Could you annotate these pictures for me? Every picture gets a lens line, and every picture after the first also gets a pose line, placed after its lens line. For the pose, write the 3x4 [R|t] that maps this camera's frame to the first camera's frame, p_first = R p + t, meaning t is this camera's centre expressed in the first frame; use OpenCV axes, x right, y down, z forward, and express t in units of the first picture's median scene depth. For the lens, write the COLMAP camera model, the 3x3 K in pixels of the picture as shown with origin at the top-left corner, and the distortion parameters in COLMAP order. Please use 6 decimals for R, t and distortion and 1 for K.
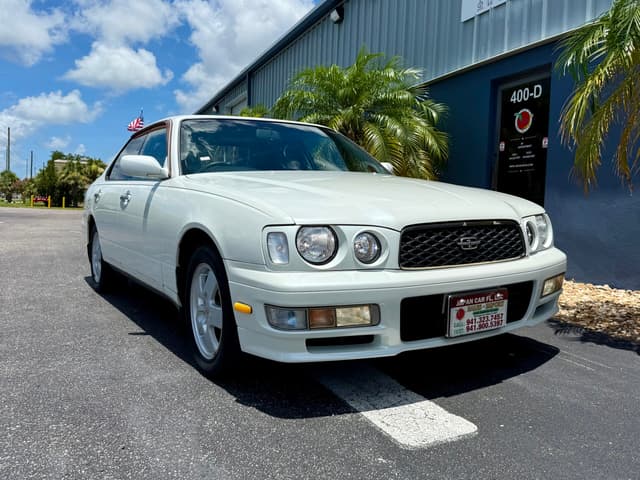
lens RADIAL K [[562.2, 0, 340.3], [0, 562.2, 218.4], [0, 0, 1]] dist [0.115856, -0.230967]
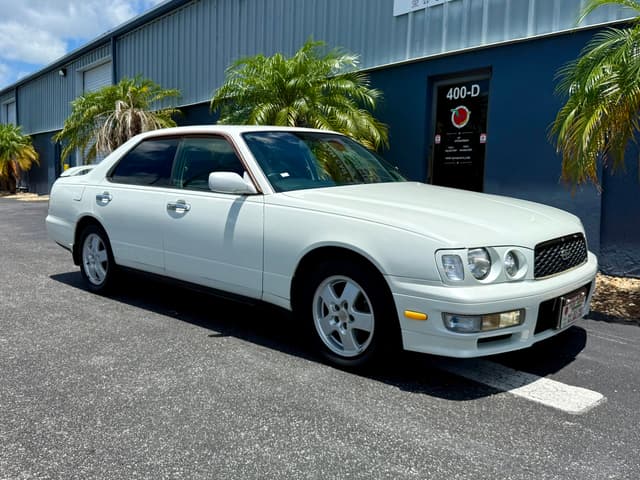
lens RADIAL K [[589.1, 0, 301.8], [0, 589.1, 229.3], [0, 0, 1]] dist [0.137545, -0.302157]
pose [[0.974786, -0.026007, 0.221623, -0.540057], [0.009911, 0.997251, 0.073431, -0.098248], [-0.222924, -0.069383, 0.972364, -0.144303]]
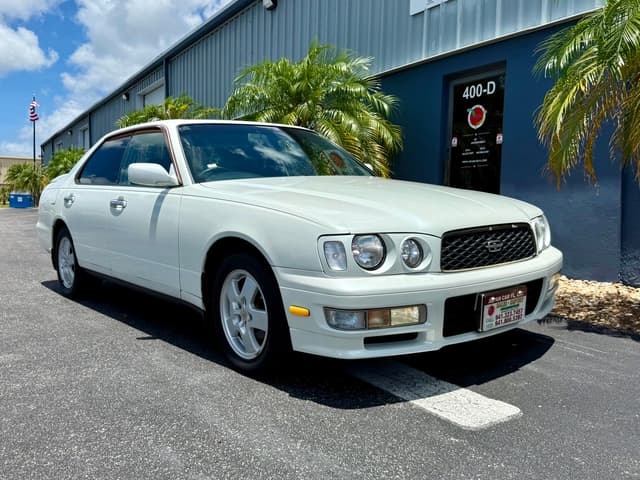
lens RADIAL K [[590.0, 0, 300.8], [0, 590.0, 235.6], [0, 0, 1]] dist [0.132862, -0.308801]
pose [[0.995779, -0.022301, 0.089036, -0.207359], [0.018419, 0.998854, 0.044180, -0.028461], [-0.089919, -0.042354, 0.995048, -0.096657]]
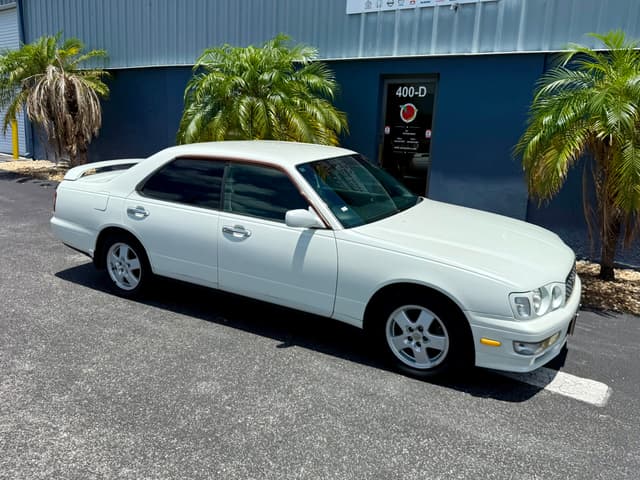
lens RADIAL K [[534.1, 0, 324.7], [0, 534.1, 230.3], [0, 0, 1]] dist [0.109364, -0.223105]
pose [[0.885099, -0.083821, 0.457792, -0.968050], [-0.009260, 0.980281, 0.197392, -0.343067], [-0.465310, -0.178951, 0.866870, -0.026342]]
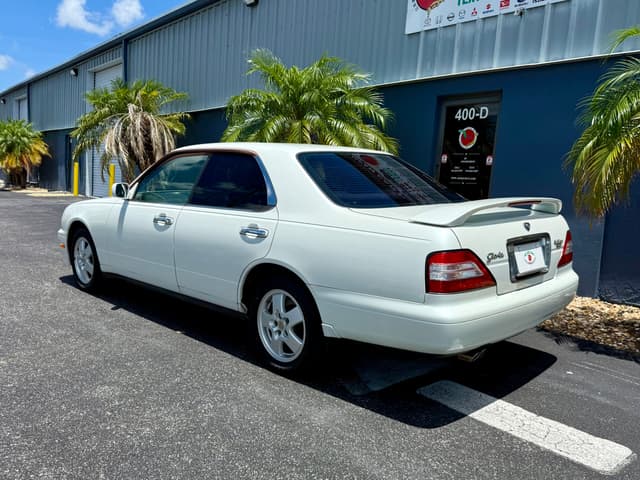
lens RADIAL K [[551.7, 0, 317.8], [0, 551.7, 254.8], [0, 0, 1]] dist [0.065403, -0.116107]
pose [[0.966846, -0.002163, 0.255351, -0.552690], [-0.029239, 0.992450, 0.119115, -0.149101], [-0.253680, -0.122632, 0.959483, 0.002606]]
